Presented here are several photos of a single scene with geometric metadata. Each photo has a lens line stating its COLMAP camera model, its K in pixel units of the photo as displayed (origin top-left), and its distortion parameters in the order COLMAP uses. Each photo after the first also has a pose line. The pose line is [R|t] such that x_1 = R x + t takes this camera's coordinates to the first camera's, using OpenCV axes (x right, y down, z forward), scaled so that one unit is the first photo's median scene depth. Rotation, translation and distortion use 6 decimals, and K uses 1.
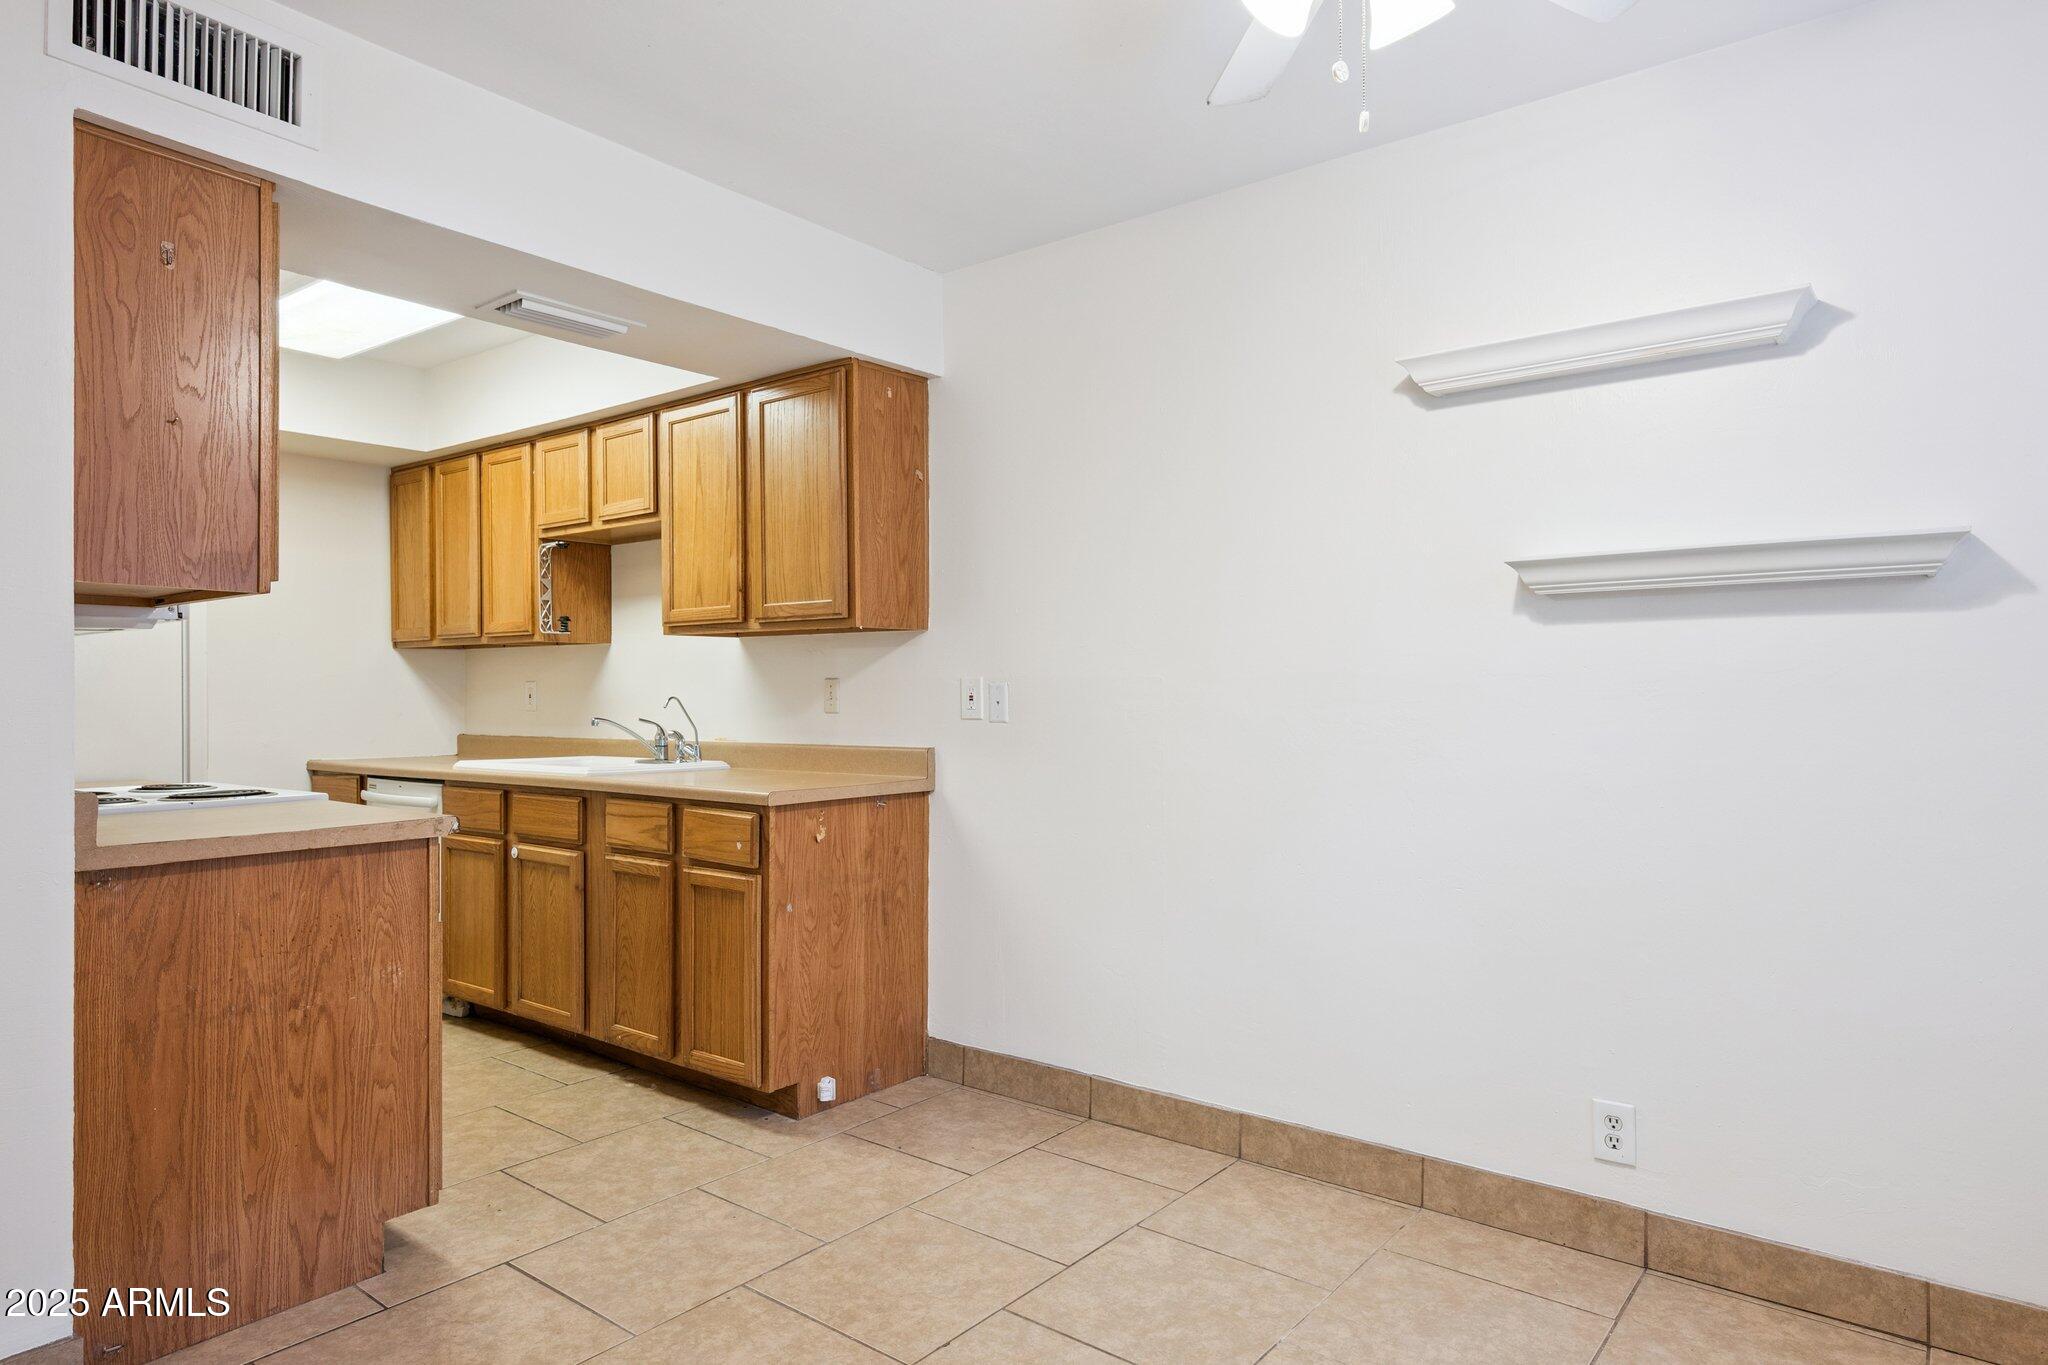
lens RADIAL K [[1187.0, 0, 1031.7], [0, 1187.0, 691.2], [0, 0, 1]] dist [0.002188, -0.000521]
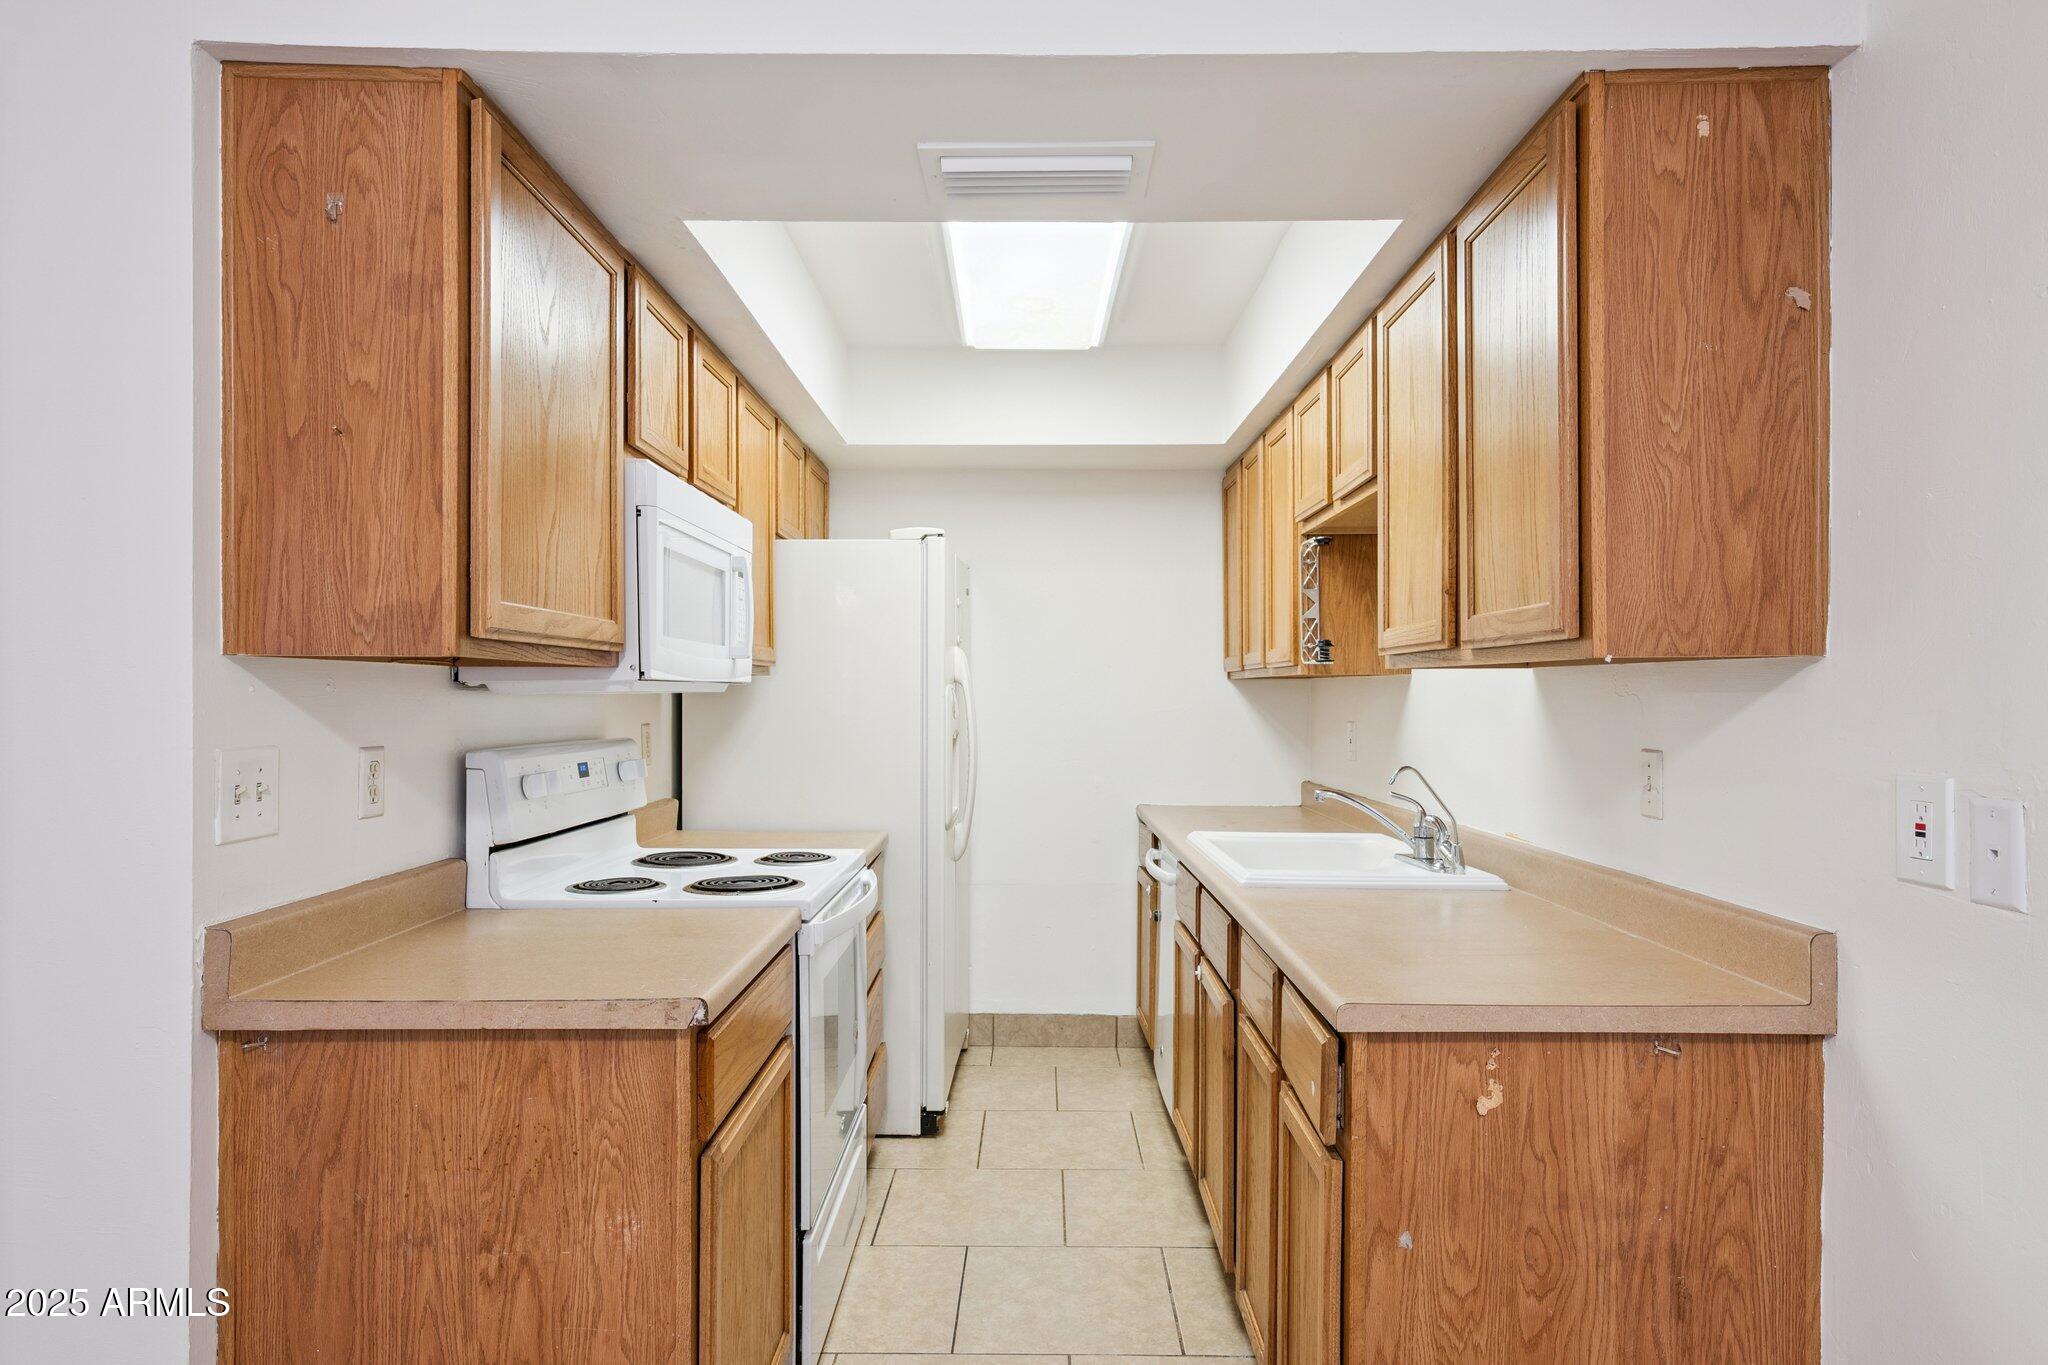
lens RADIAL K [[1181.1, 0, 1029.7], [0, 1181.1, 699.3], [0, 0, 1]] dist [0.009109, 0.000918]
pose [[0.615204, 0.006103, -0.788345, 0.085562], [-0.001977, 0.999979, 0.006198, -0.043677], [0.788366, -0.002254, 0.615203, 0.588397]]
